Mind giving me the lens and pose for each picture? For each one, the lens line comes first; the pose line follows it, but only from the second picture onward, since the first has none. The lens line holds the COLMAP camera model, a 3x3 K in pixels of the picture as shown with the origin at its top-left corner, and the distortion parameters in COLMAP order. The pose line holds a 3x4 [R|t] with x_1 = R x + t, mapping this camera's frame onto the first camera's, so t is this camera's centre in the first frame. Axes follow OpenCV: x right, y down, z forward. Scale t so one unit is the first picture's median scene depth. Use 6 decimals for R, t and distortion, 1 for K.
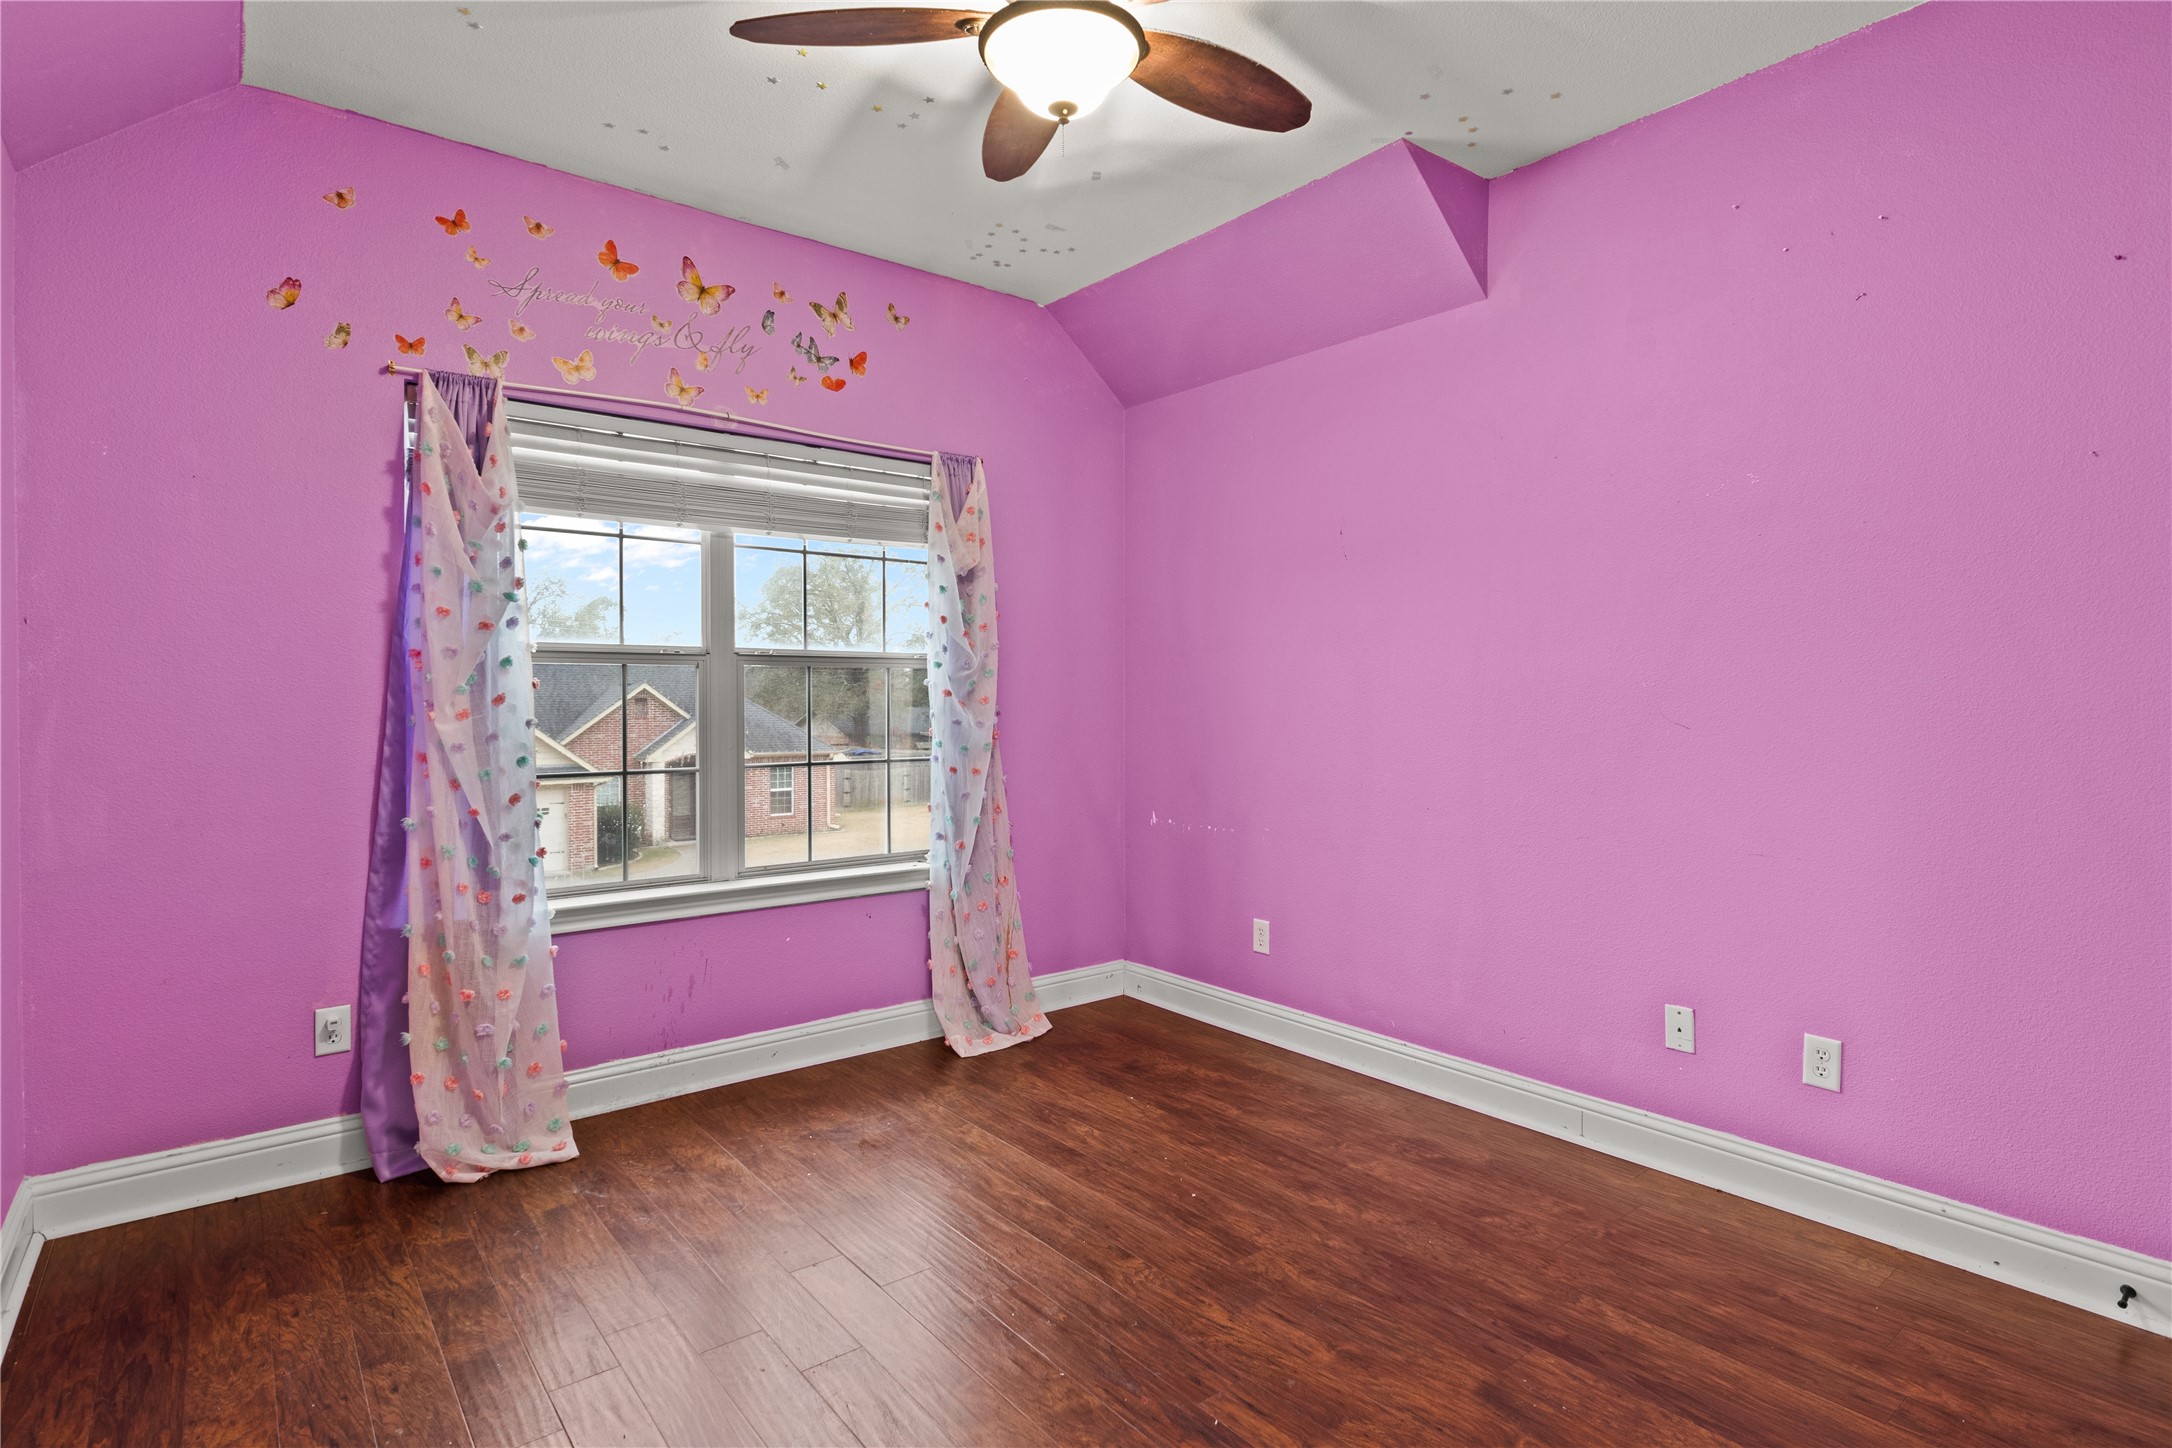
lens RADIAL K [[1082.9, 0, 1086.5], [0, 1082.9, 714.1], [0, 0, 1]] dist [0.000129, -0.000022]
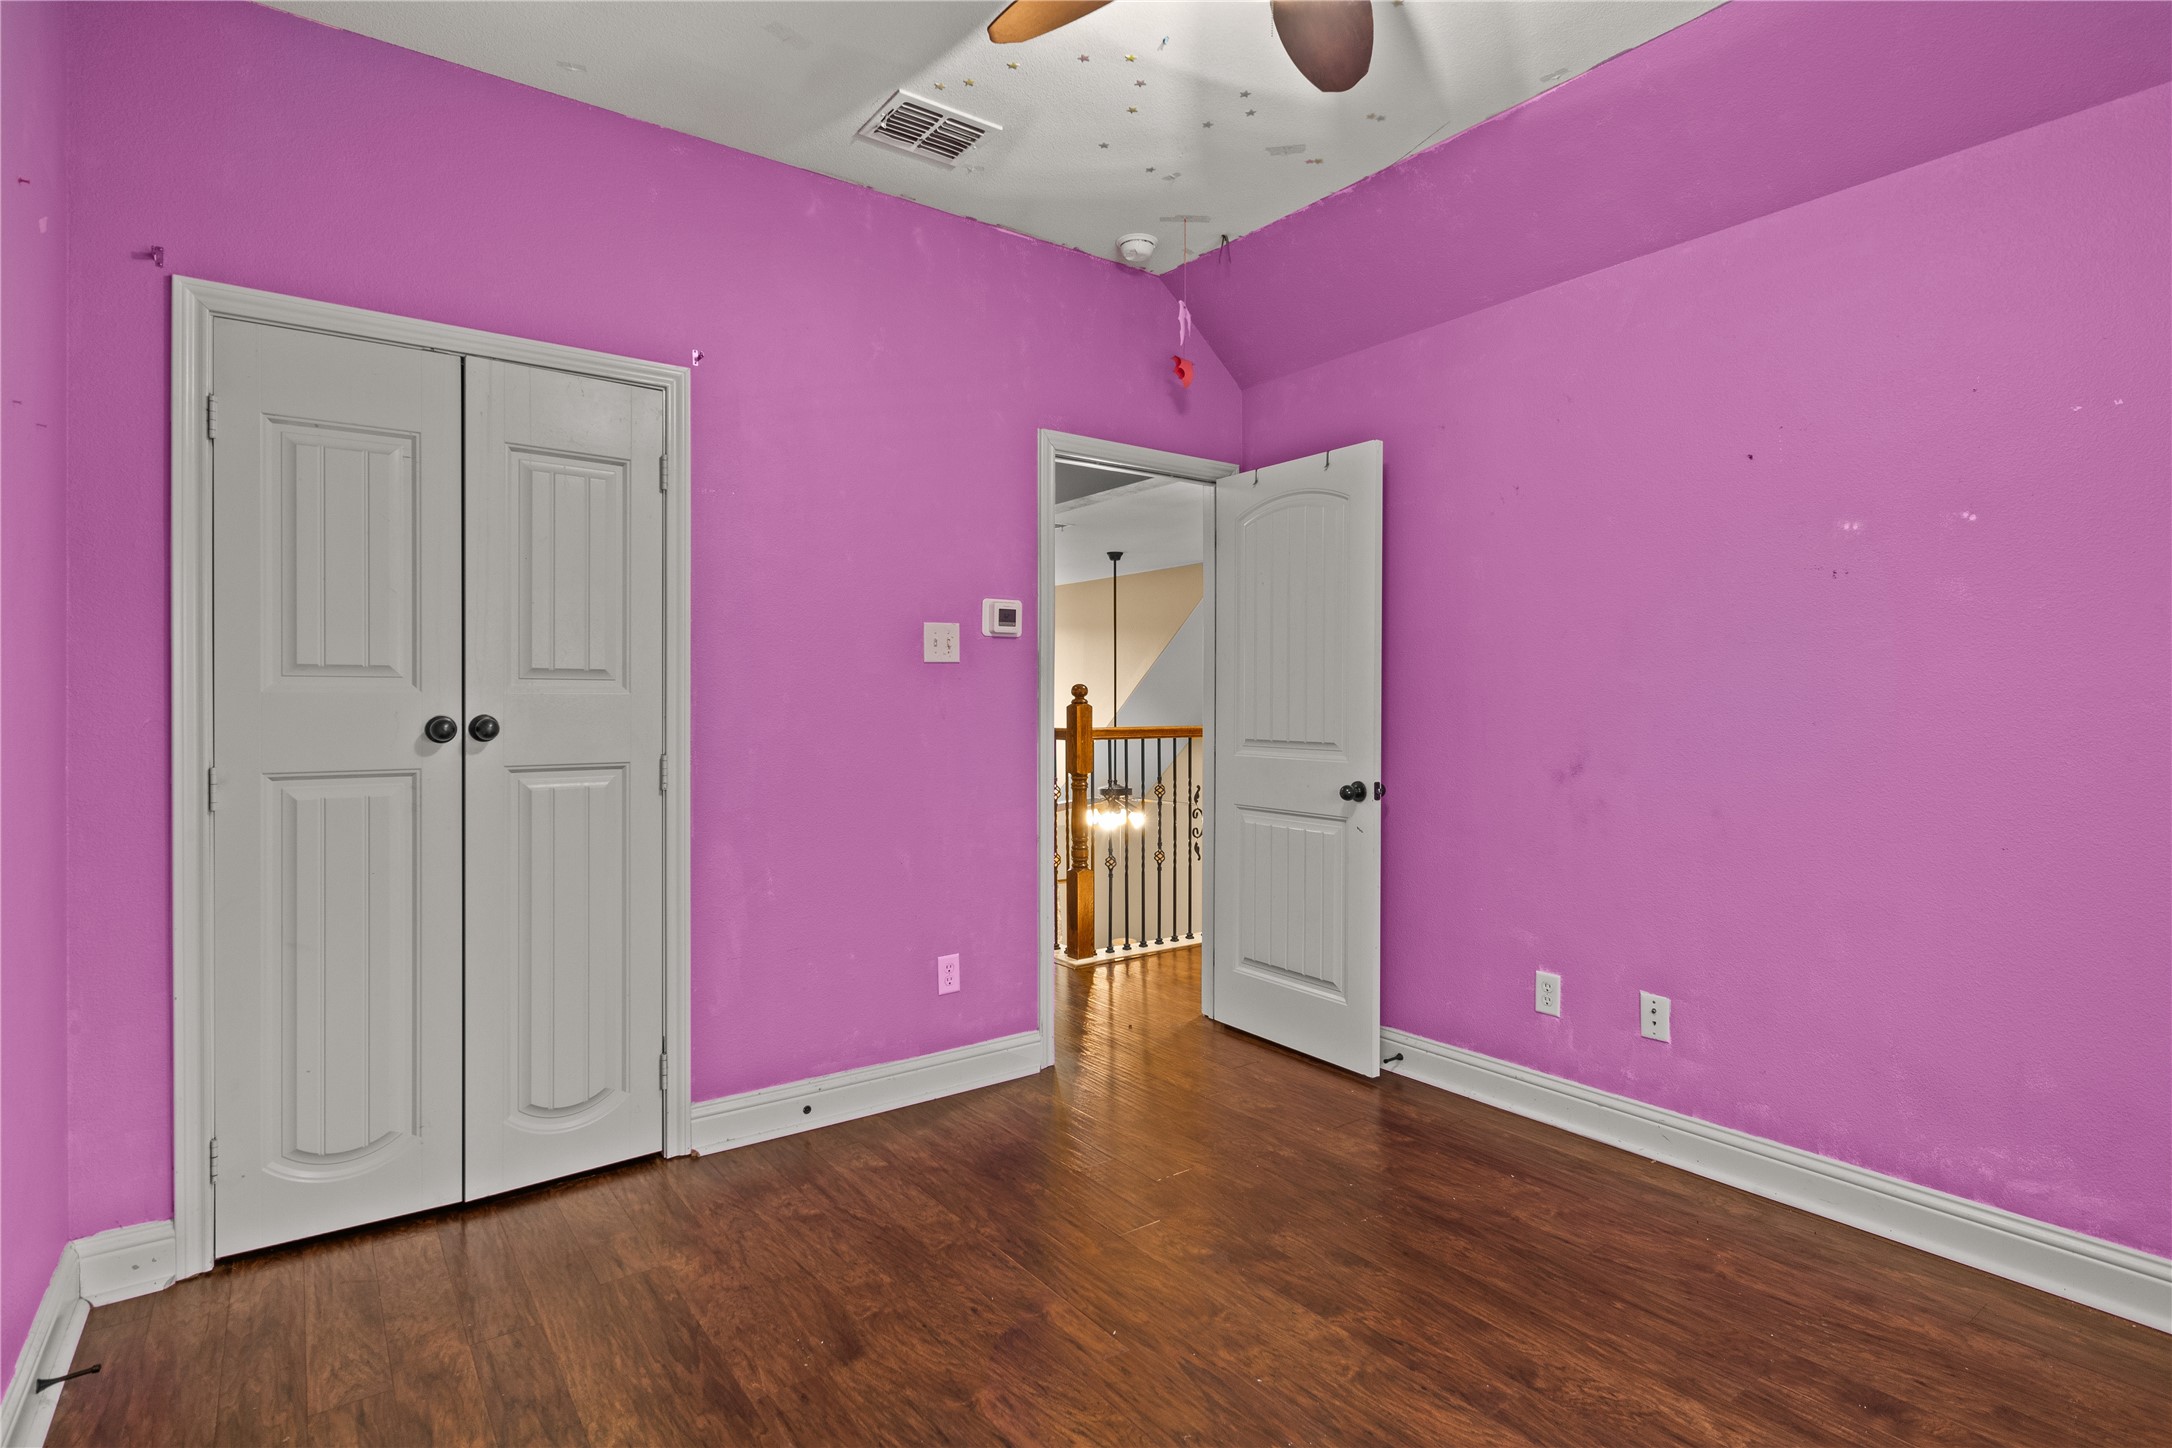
lens RADIAL K [[1082.9, 0, 1086.1], [0, 1082.9, 713.1], [0, 0, 1]] dist [0.000129, -0.000022]
pose [[-0.999057, 0.000469, 0.043416, 0.092087], [0.001309, 0.999813, 0.019318, -0.021896], [-0.043398, 0.019356, -0.998870, 1.969645]]
